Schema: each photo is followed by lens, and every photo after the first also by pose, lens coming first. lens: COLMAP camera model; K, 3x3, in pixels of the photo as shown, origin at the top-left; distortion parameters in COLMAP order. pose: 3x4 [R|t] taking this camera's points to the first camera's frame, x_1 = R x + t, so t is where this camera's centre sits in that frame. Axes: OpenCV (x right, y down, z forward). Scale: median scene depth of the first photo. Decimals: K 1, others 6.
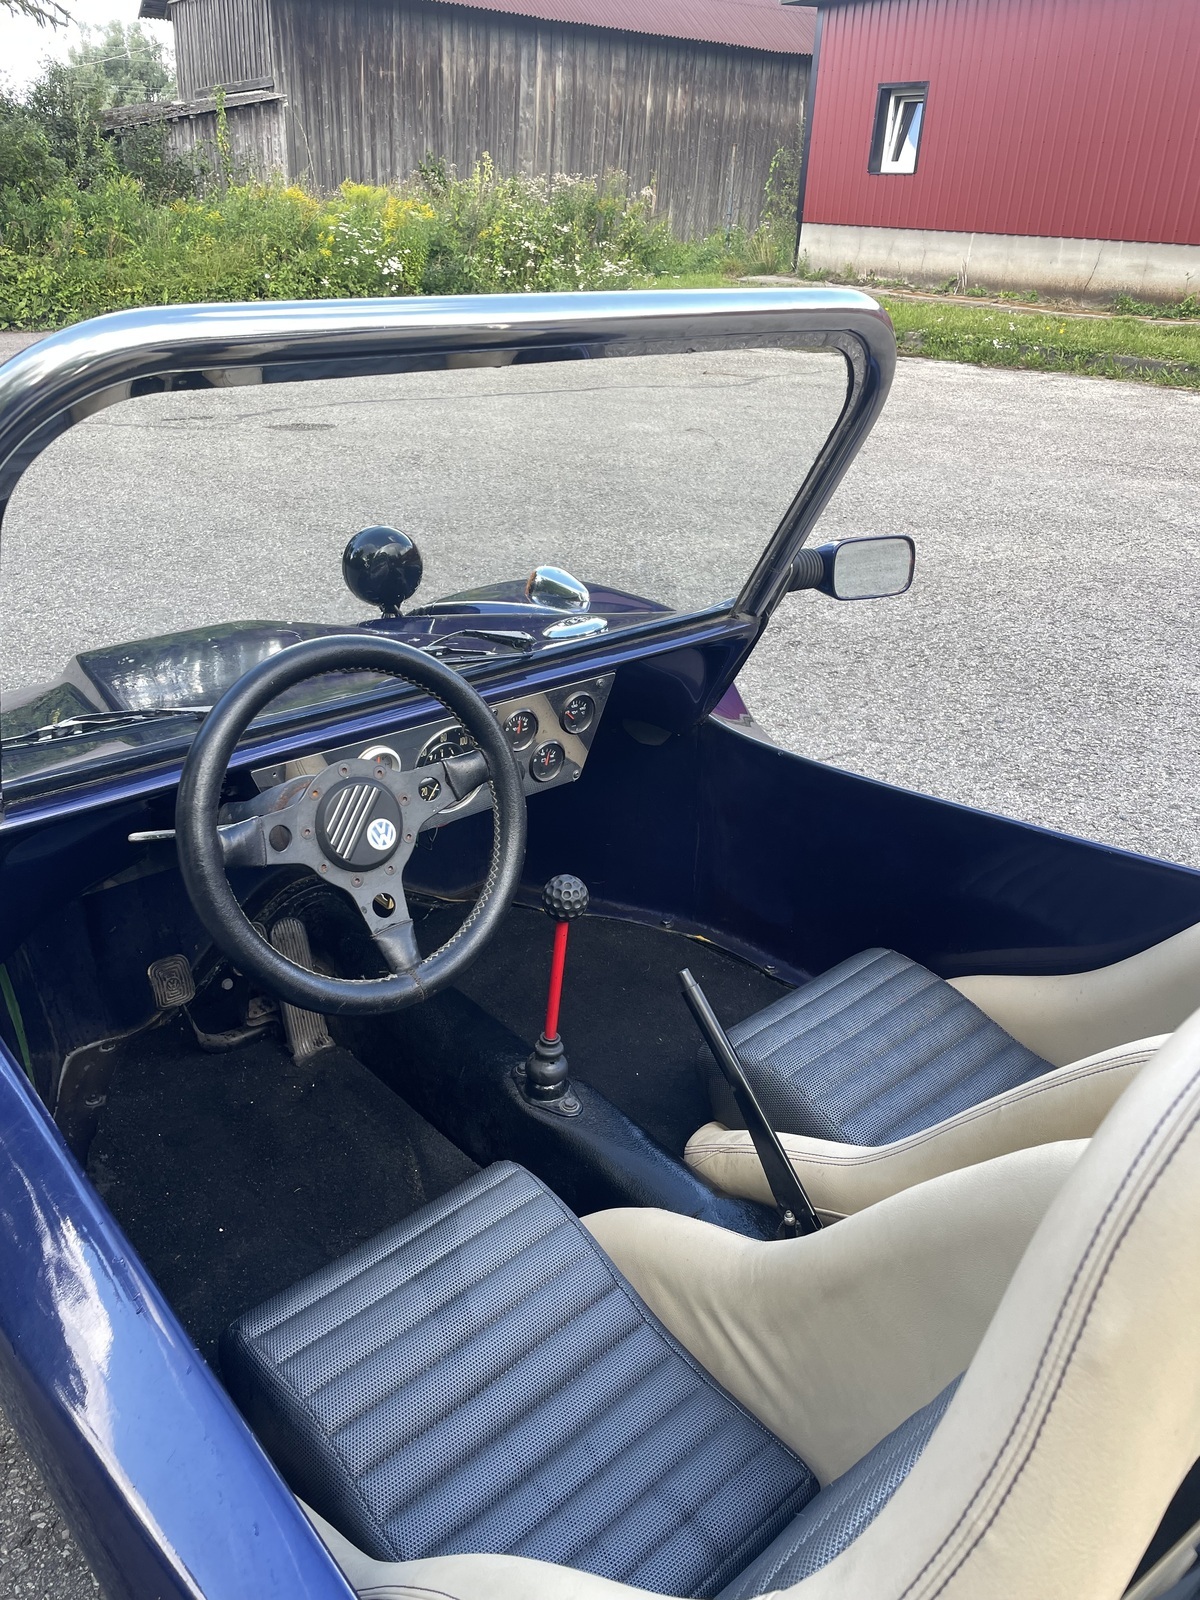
lens RADIAL K [[1200.4, 0, 599.9], [0, 1200.4, 815.3], [0, 0, 1]] dist [0.055246, -0.058324]
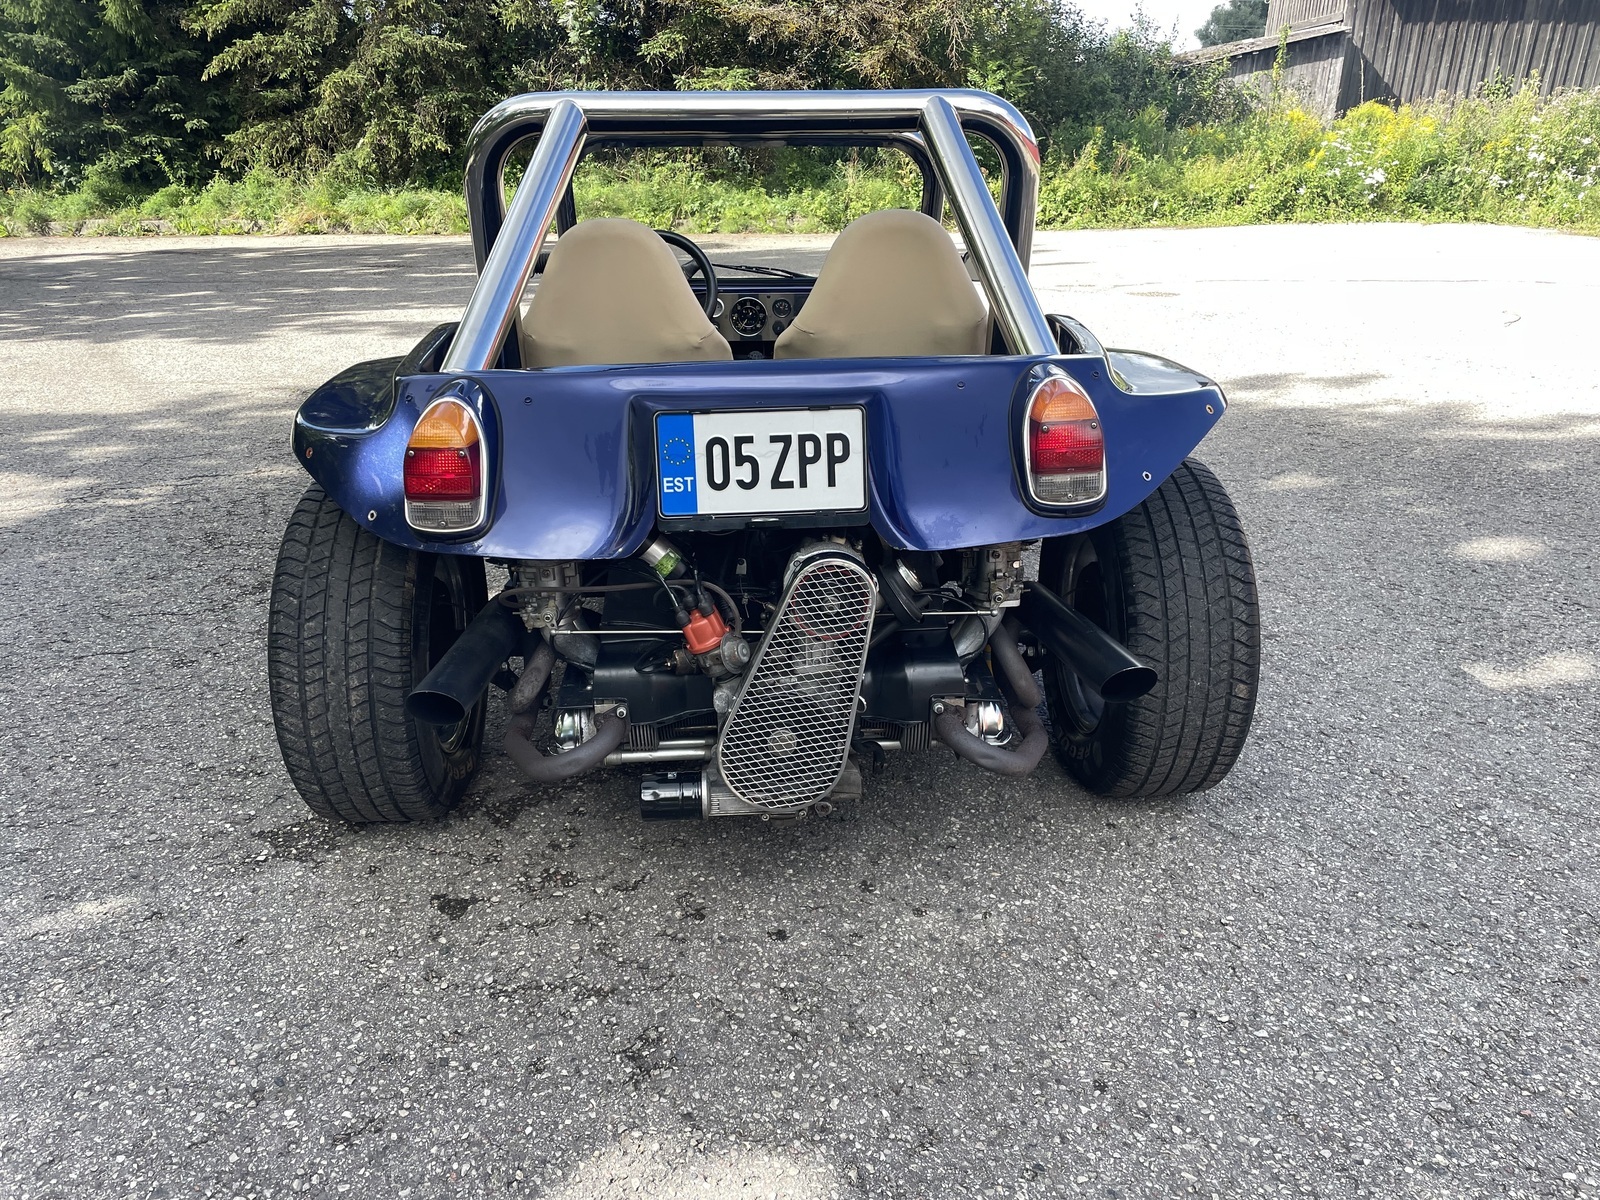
lens RADIAL K [[1200.4, 0, 802.1], [0, 1200.4, 610.3], [0, 0, 1]] dist [0.055246, -0.058324]
pose [[0.780243, 0.209198, -0.589454, 0.101123], [-0.262554, 0.964904, -0.005089, 0.033188], [0.567702, 0.158734, 0.807786, -0.054320]]
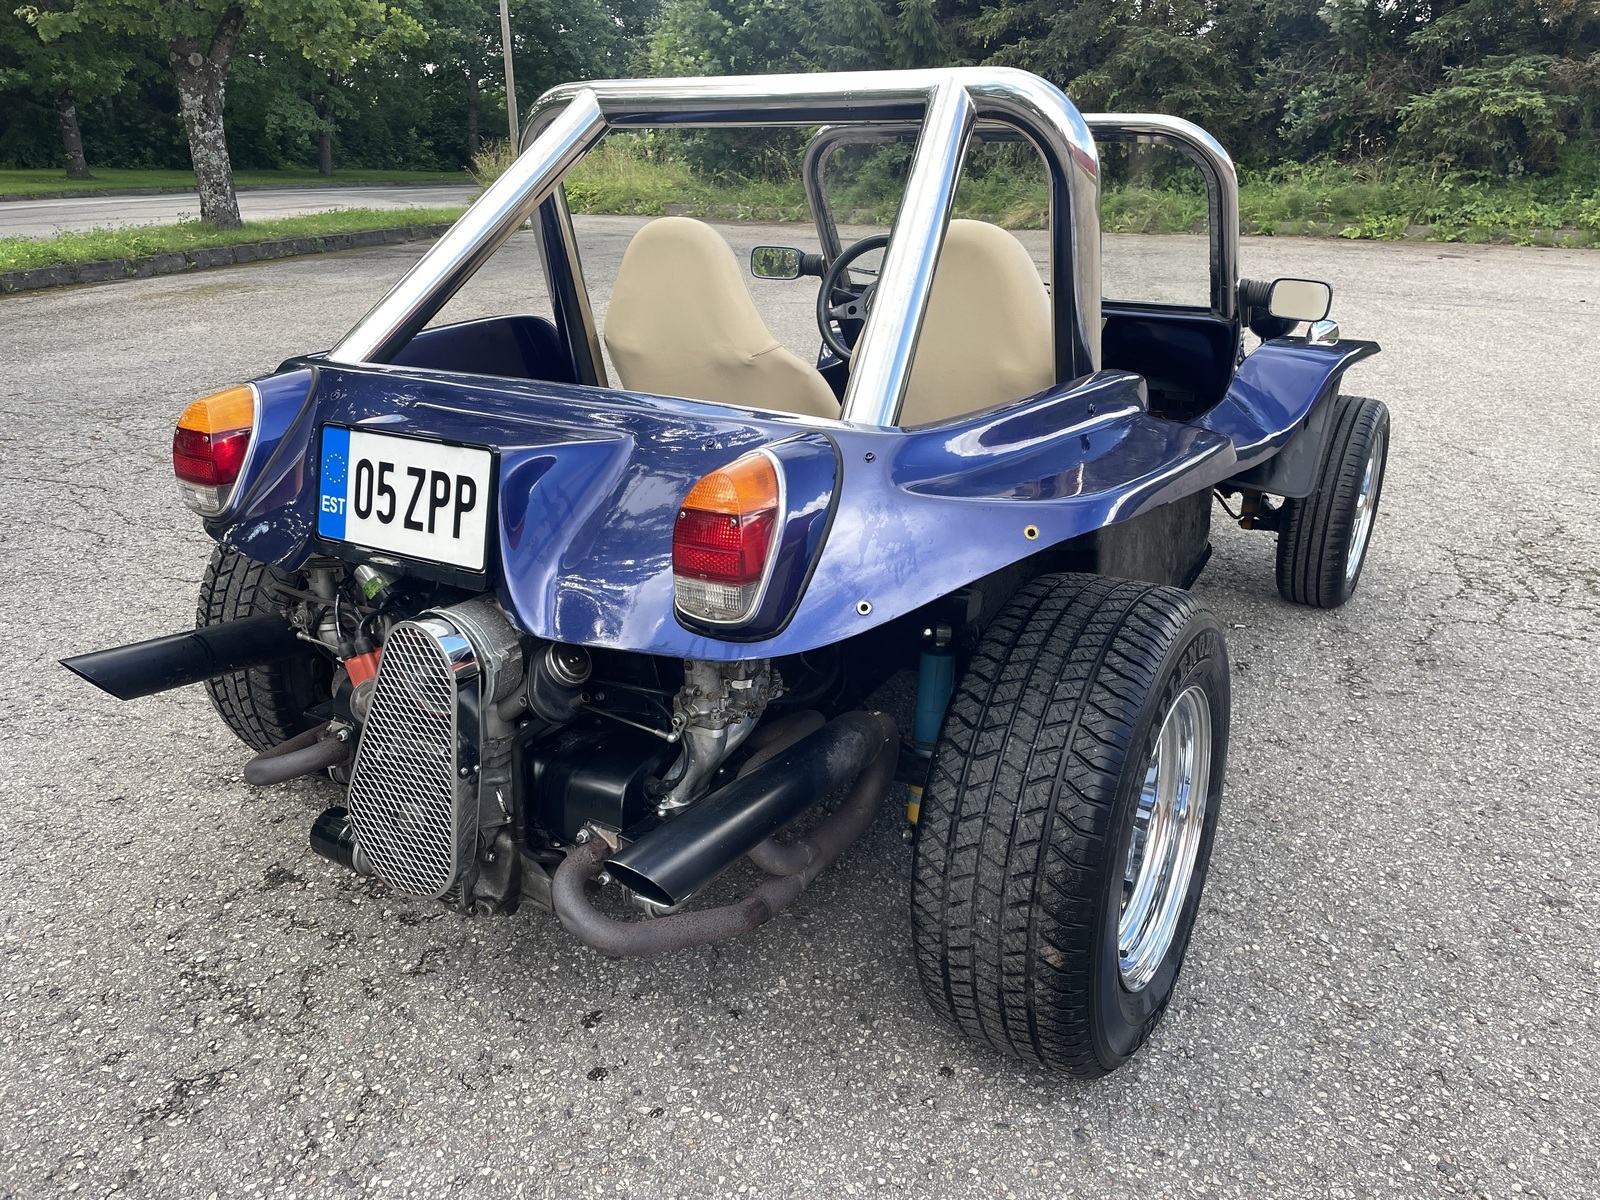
lens RADIAL K [[1200.4, 0, 809.1], [0, 1200.4, 591.3], [0, 0, 1]] dist [0.055246, -0.058324]
pose [[0.284212, 0.320062, -0.903761, 0.121059], [-0.420226, 0.888851, 0.182630, 0.006362], [0.861762, 0.327878, 0.387120, 0.002243]]
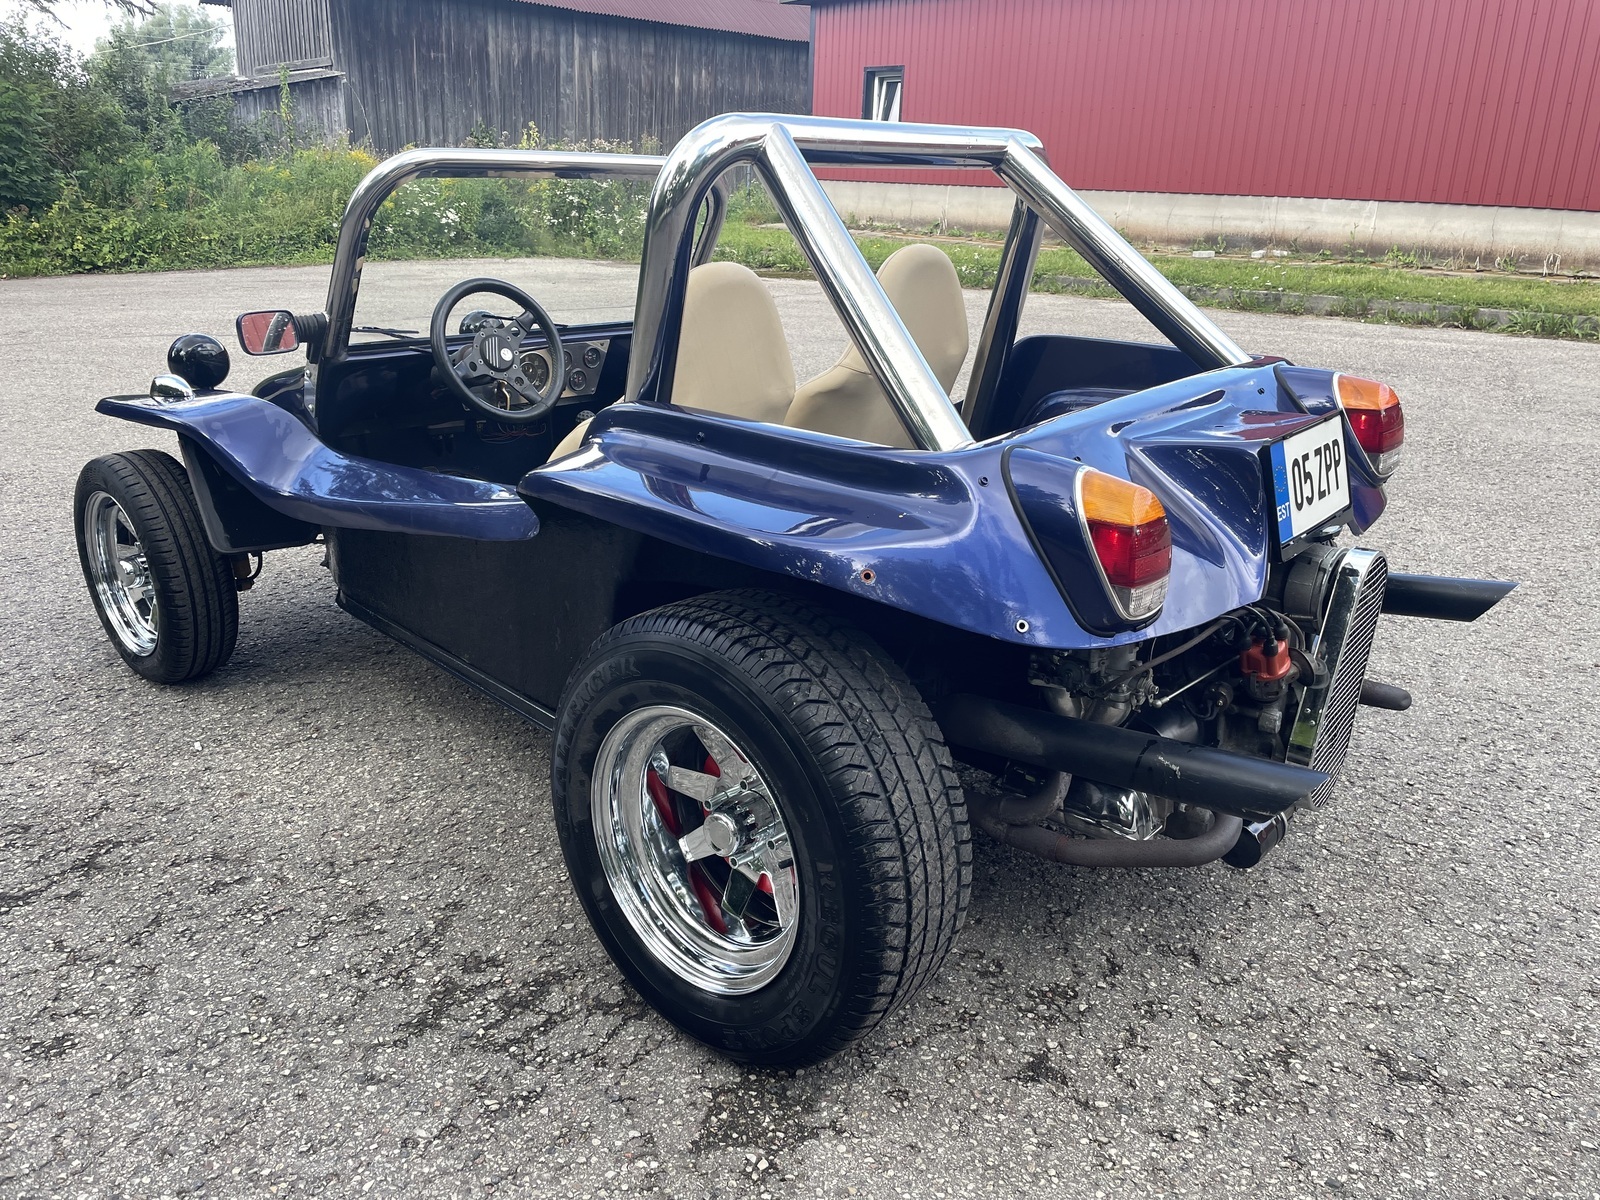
lens RADIAL K [[1200.4, 0, 798.9], [0, 1200.4, 602.6], [0, 0, 1]] dist [0.055246, -0.058324]
pose [[0.992635, -0.045437, 0.112303, 0.005491], [0.058949, 0.991012, -0.120084, 0.040392], [-0.105837, 0.125820, 0.986391, -0.069725]]
